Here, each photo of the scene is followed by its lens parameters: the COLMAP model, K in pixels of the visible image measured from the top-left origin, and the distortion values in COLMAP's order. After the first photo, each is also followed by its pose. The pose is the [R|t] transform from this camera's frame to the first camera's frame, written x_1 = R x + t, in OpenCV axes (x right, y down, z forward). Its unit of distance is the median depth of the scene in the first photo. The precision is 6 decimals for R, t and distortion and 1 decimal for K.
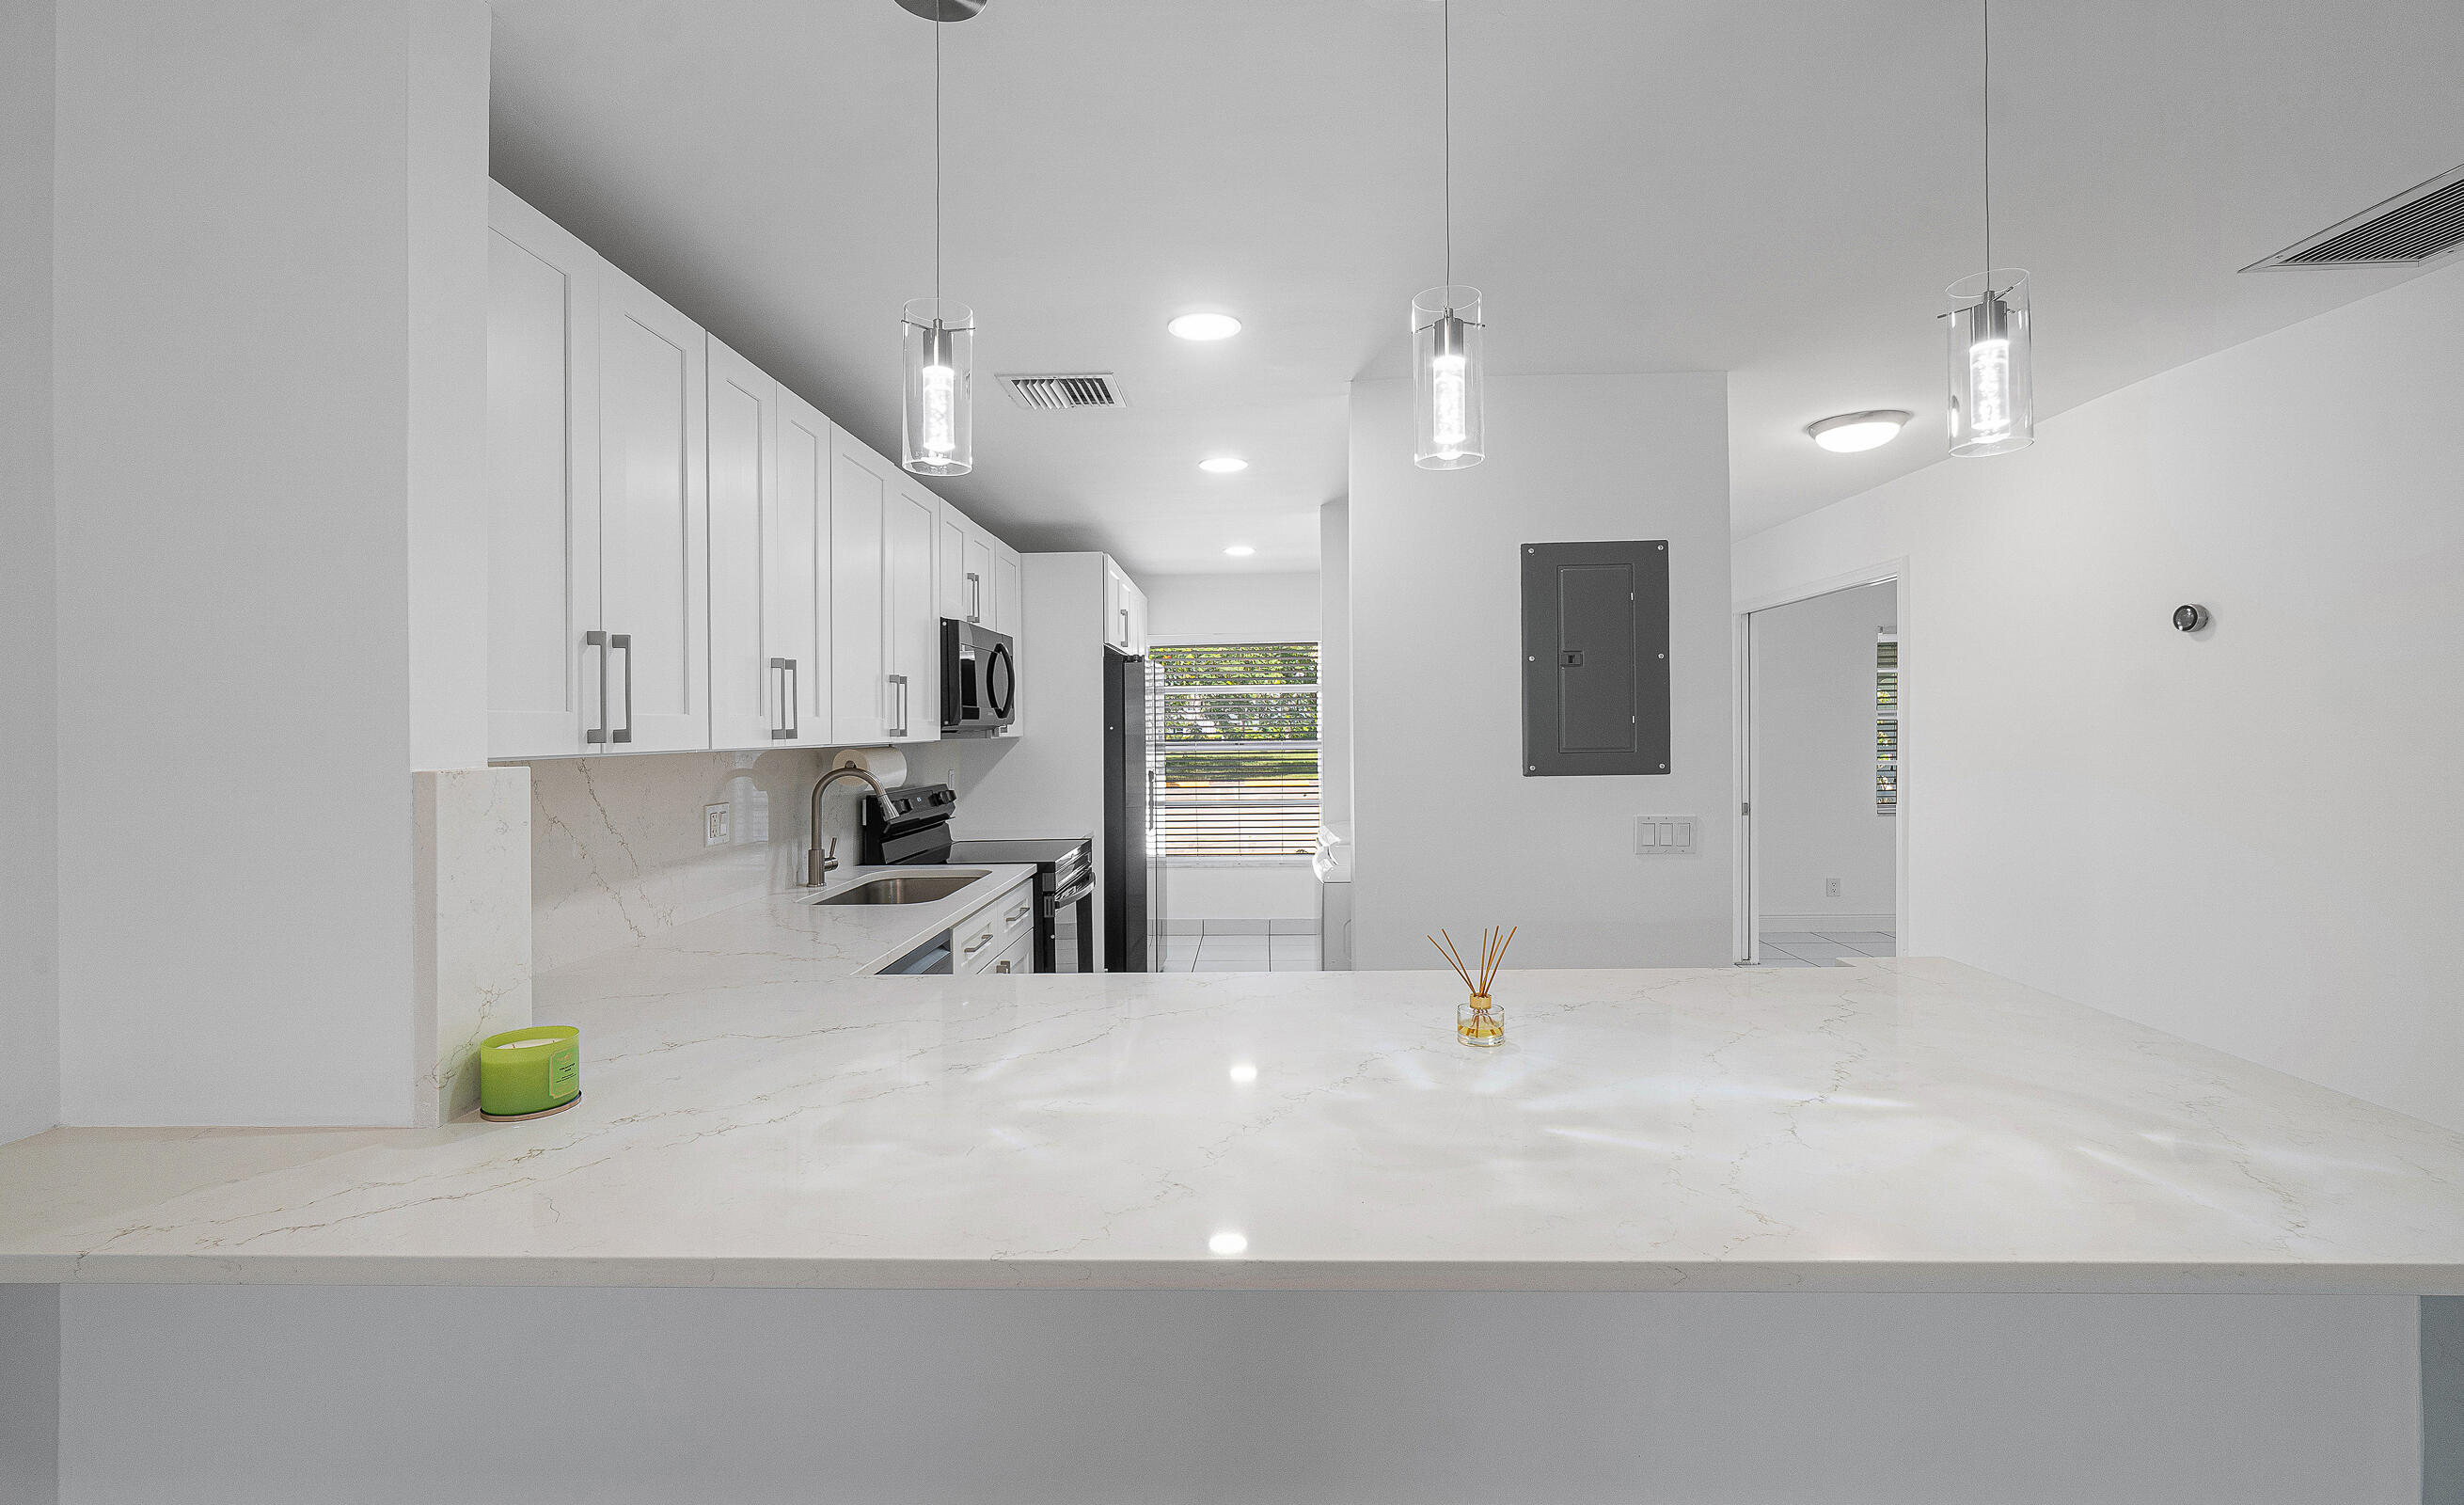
lens RADIAL K [[1084.6, 0, 1224.6], [0, 1084.6, 725.7], [0, 0, 1]] dist [-0.011905, -0.000263]
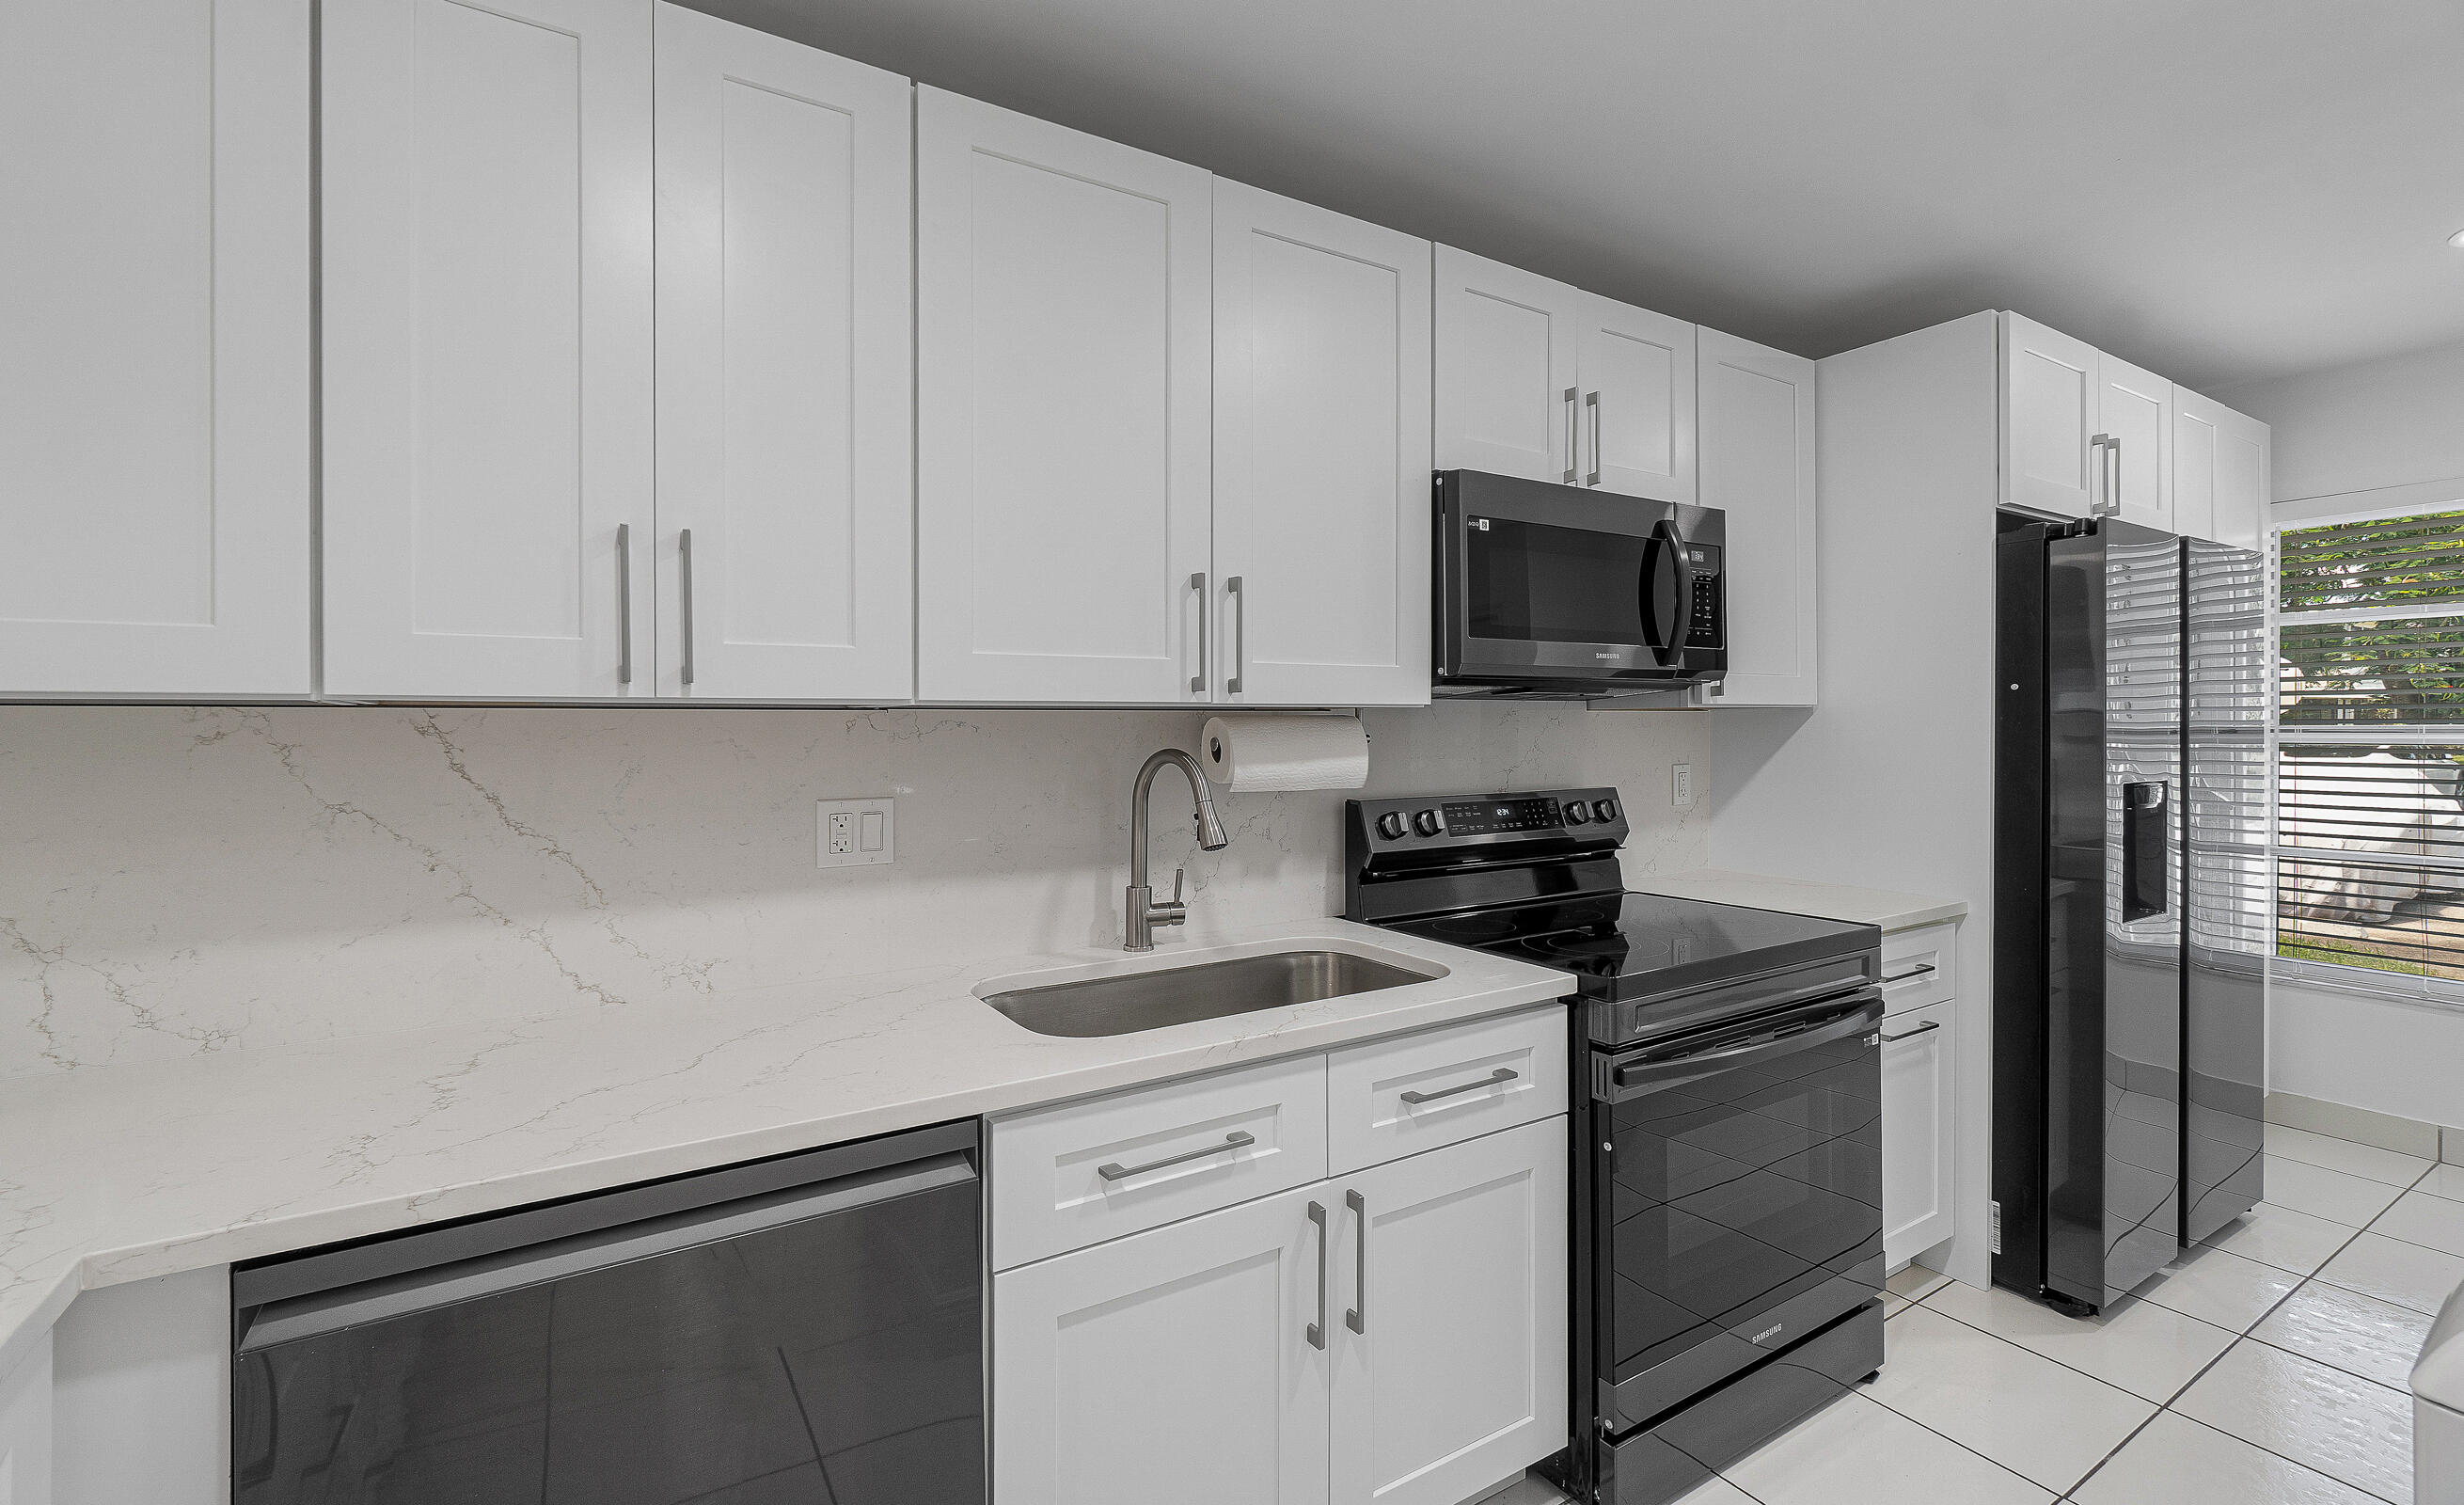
lens RADIAL K [[1084.6, 0, 1224.6], [0, 1084.6, 725.7], [0, 0, 1]] dist [-0.011905, -0.000263]
pose [[0.564773, 0.011176, -0.825171, 0.145197], [-0.000112, 0.999909, 0.013466, 0.021639], [0.825247, -0.007512, 0.564723, 0.780073]]
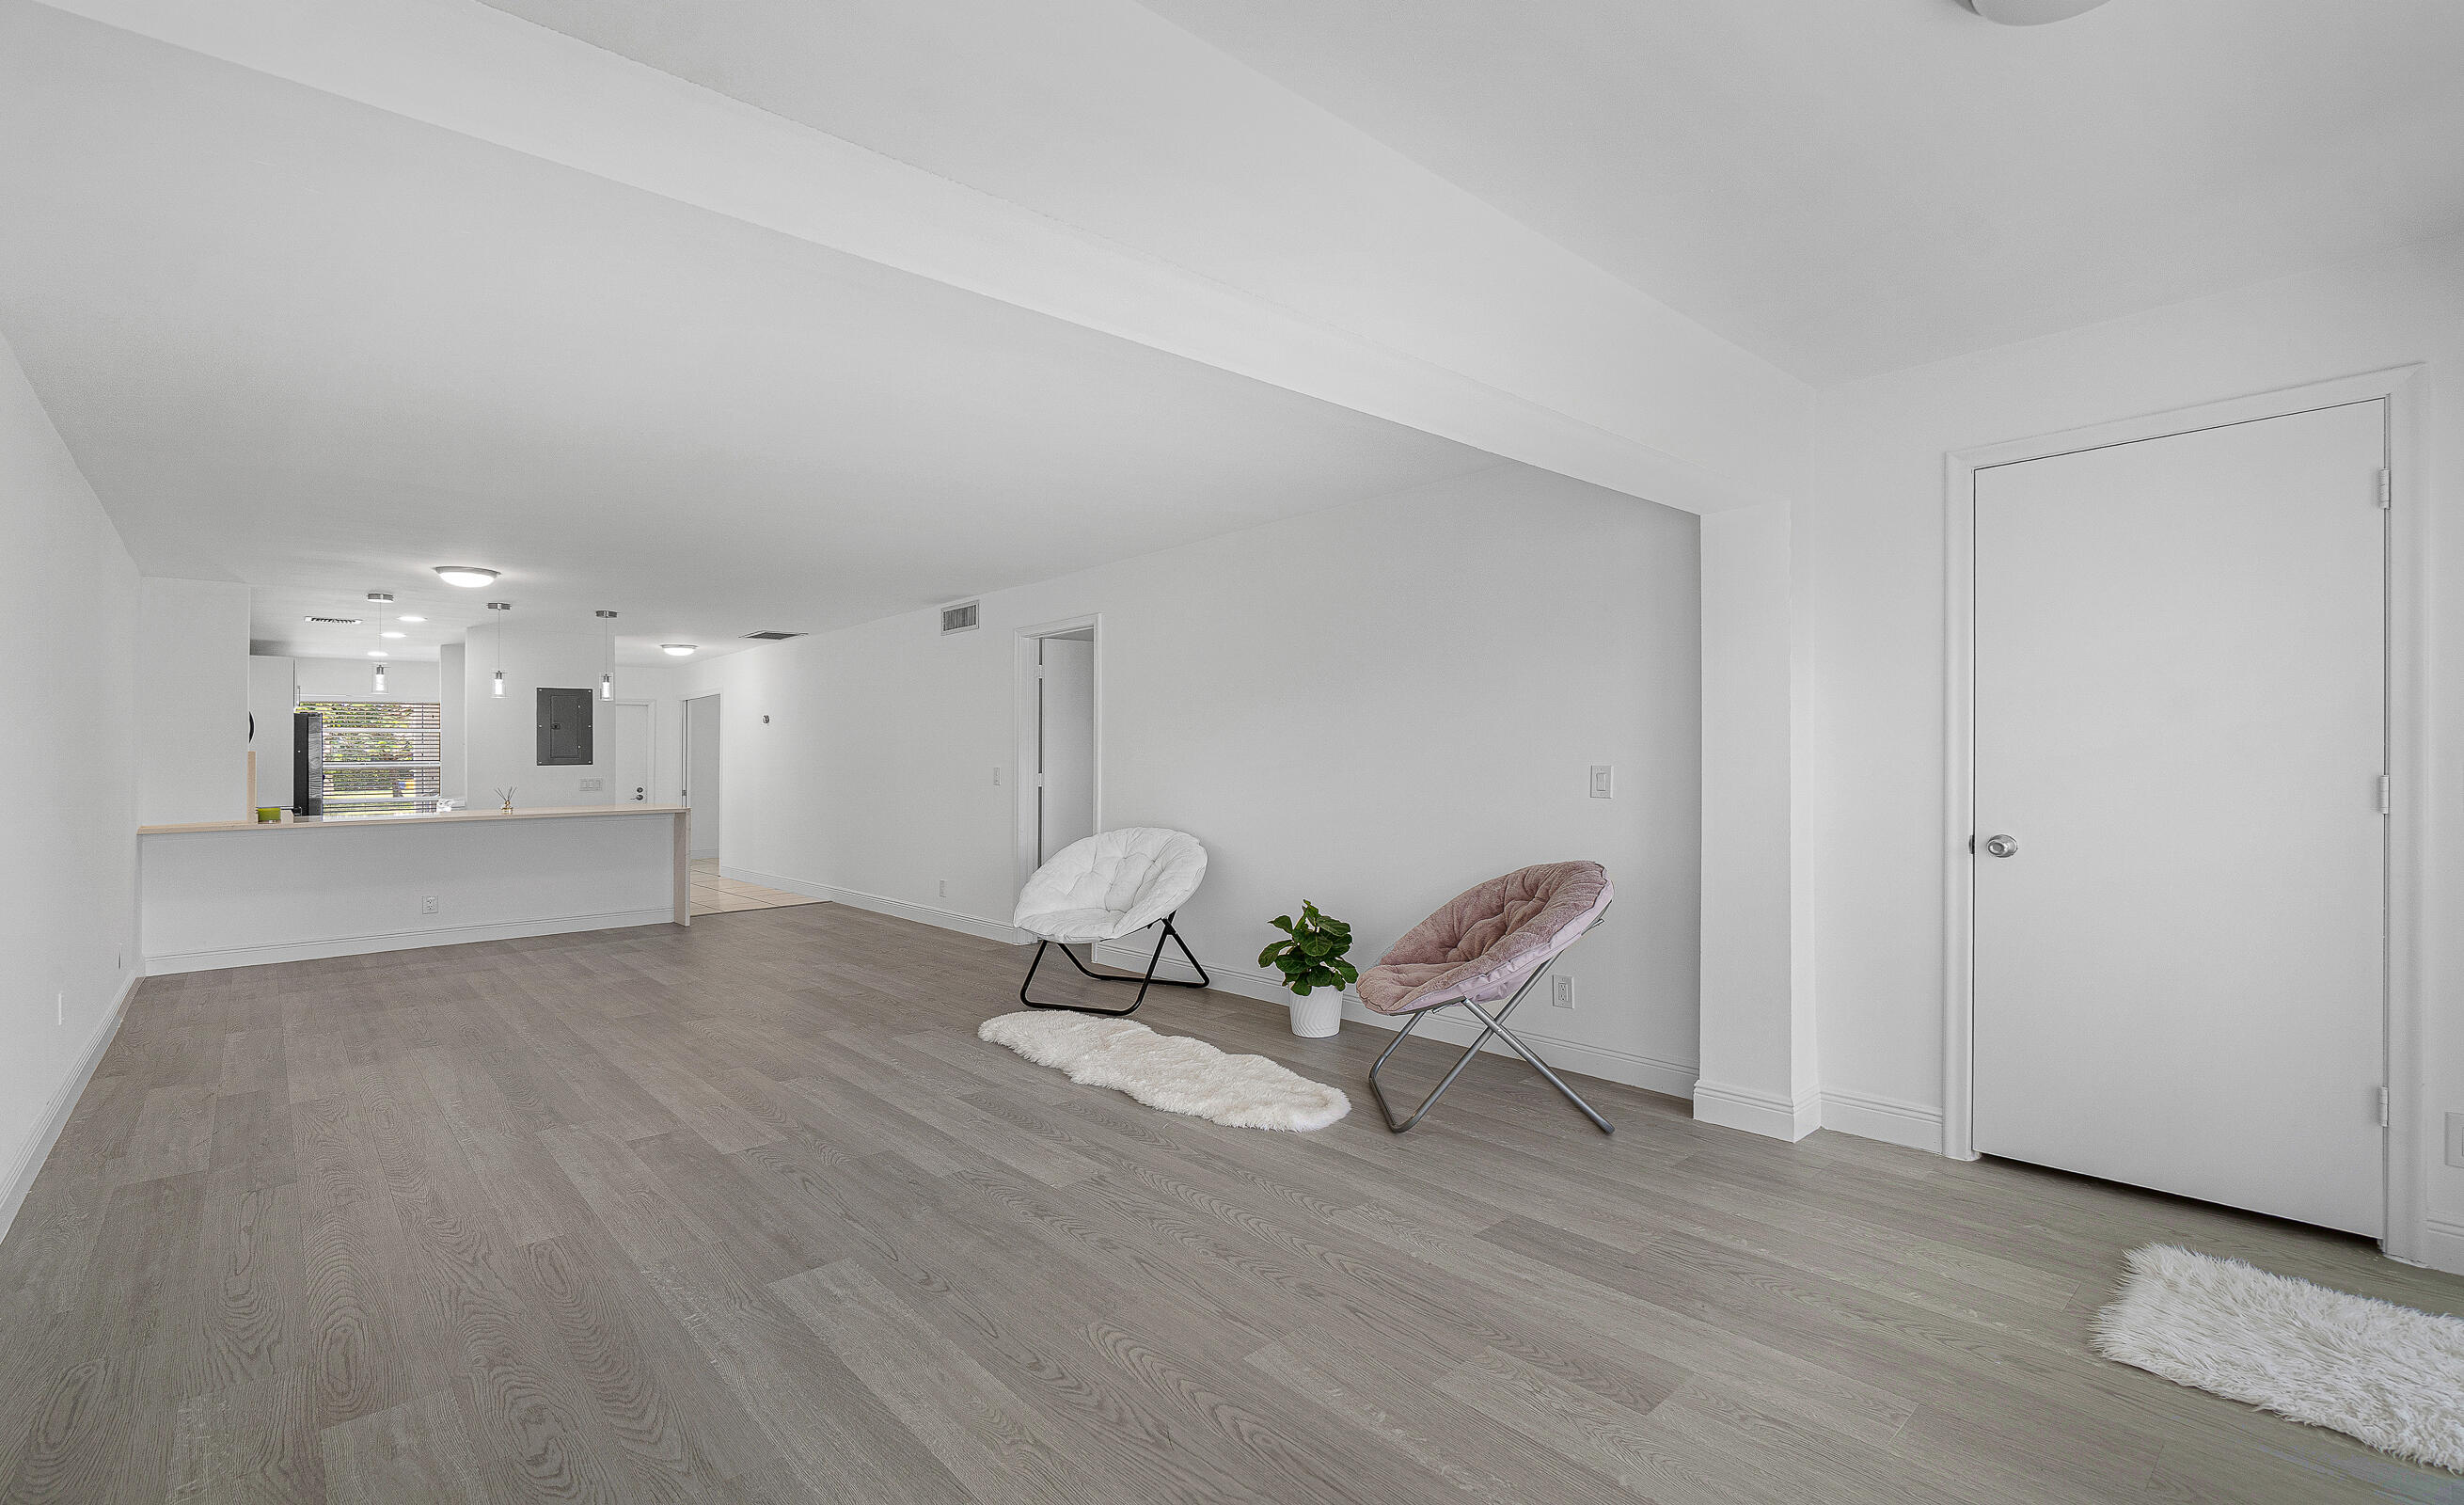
lens RADIAL K [[1059.9, 0, 1219.3], [0, 1059.9, 760.9], [0, 0, 1]] dist [0.002988, 0.000390]
pose [[0.728336, 0.008021, 0.685173, -0.366685], [-0.009016, 0.999957, -0.002122, 0.024194], [-0.685161, -0.004632, 0.728377, -2.457760]]
